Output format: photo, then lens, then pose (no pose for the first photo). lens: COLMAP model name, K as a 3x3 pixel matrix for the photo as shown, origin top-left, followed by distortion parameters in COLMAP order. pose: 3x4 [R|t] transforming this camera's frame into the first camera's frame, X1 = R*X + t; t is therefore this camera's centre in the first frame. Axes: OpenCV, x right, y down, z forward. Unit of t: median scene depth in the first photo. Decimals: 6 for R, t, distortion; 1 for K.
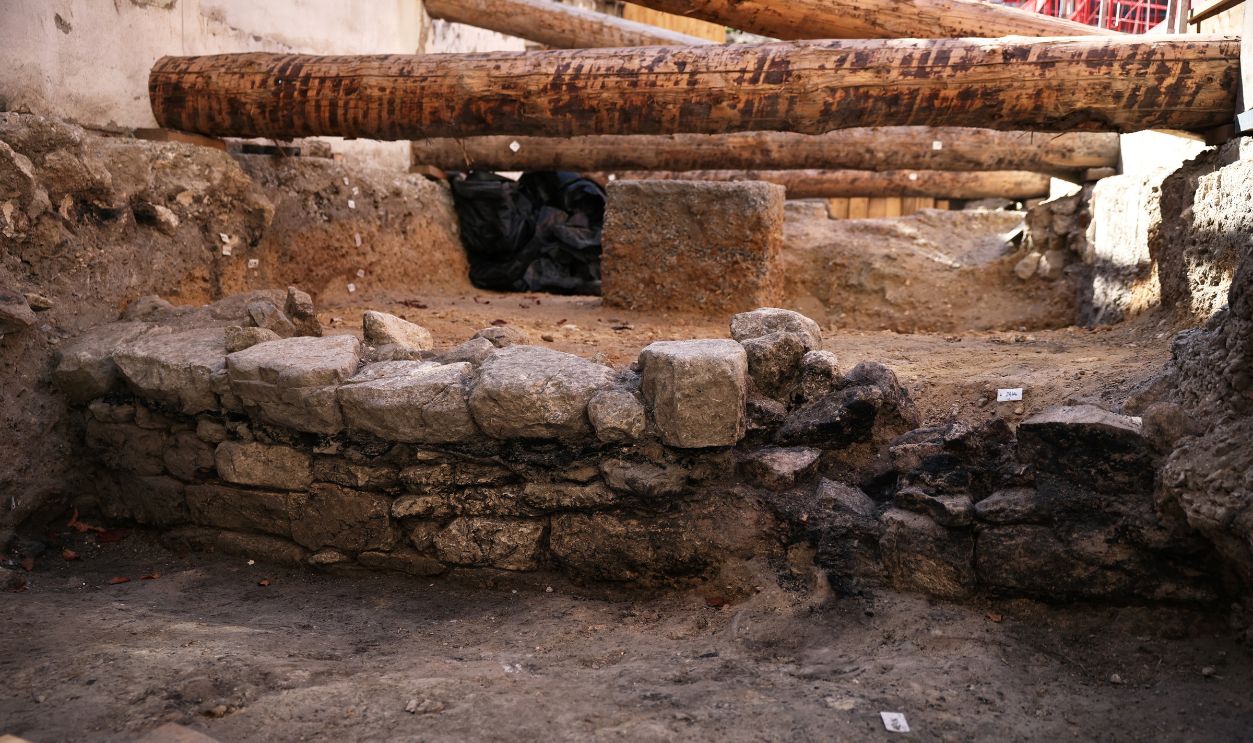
lens RADIAL K [[1195.5, 0, 617.8], [0, 1195.5, 421.8], [0, 0, 1]] dist [0.001489, -0.012885]
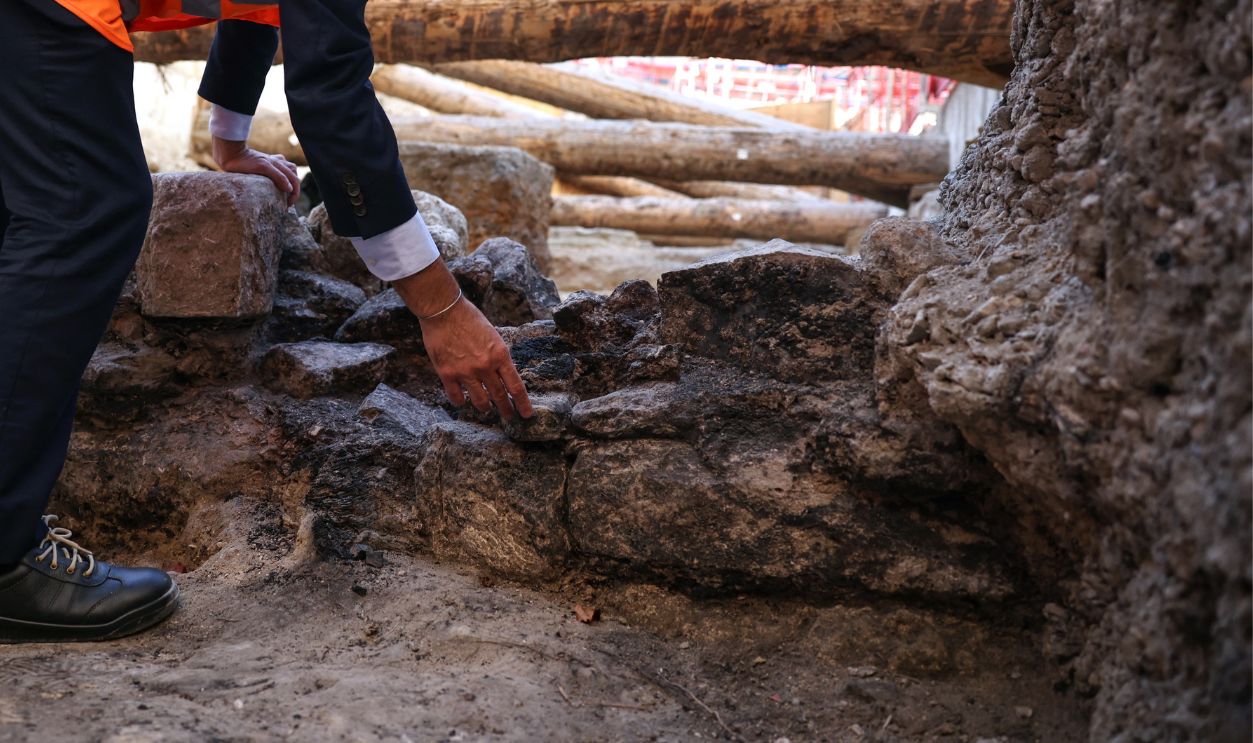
lens RADIAL K [[1149.8, 0, 398.9], [0, 1149.8, 196.9], [0, 0, 1]] dist [-0.010126, 0.006663]
pose [[0.994348, 0.058813, -0.088396, 0.228171], [-0.079344, 0.964837, -0.250586, 0.102105], [0.070550, 0.256183, 0.964050, 0.395186]]
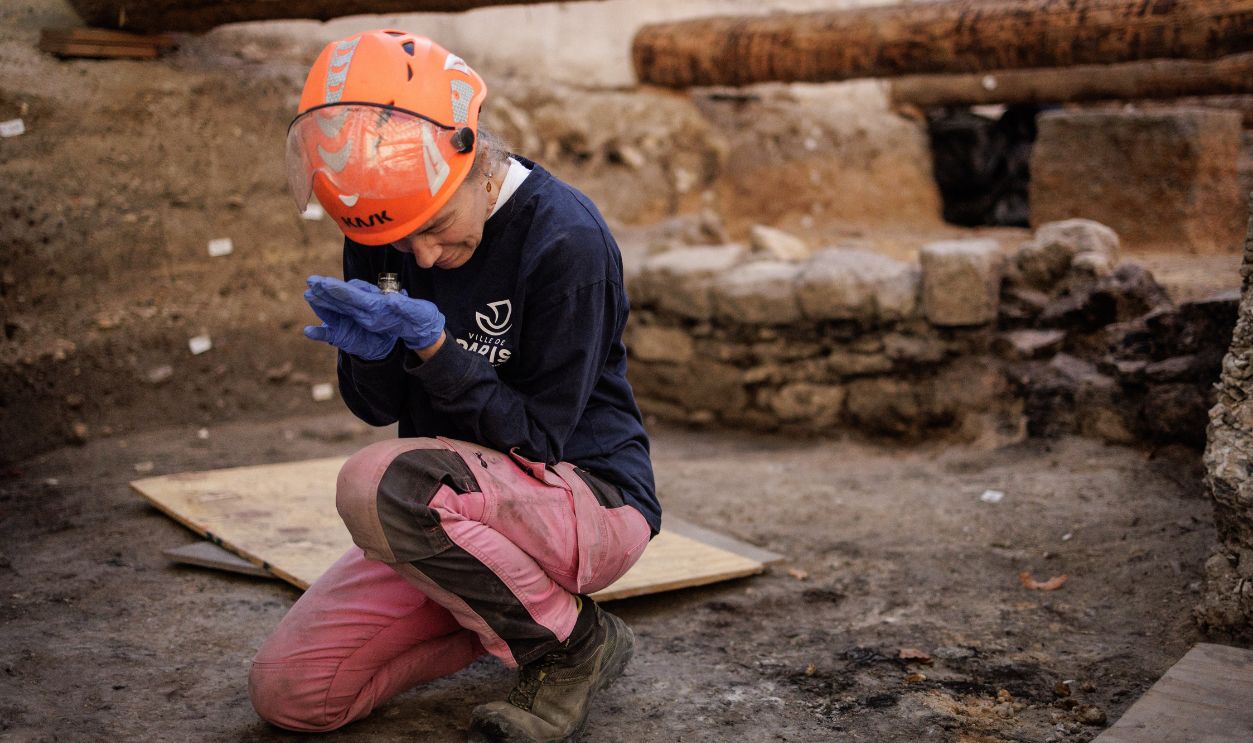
lens RADIAL K [[1362.8, 0, 626.5], [0, 1362.8, 371.5], [0, 0, 1]] dist [-0.001392, 0.002957]
pose [[0.908395, 0.040880, -0.416110, 0.347722], [-0.048592, 0.998787, -0.007954, 0.096967], [0.415281, 0.027445, 0.909279, -0.433104]]
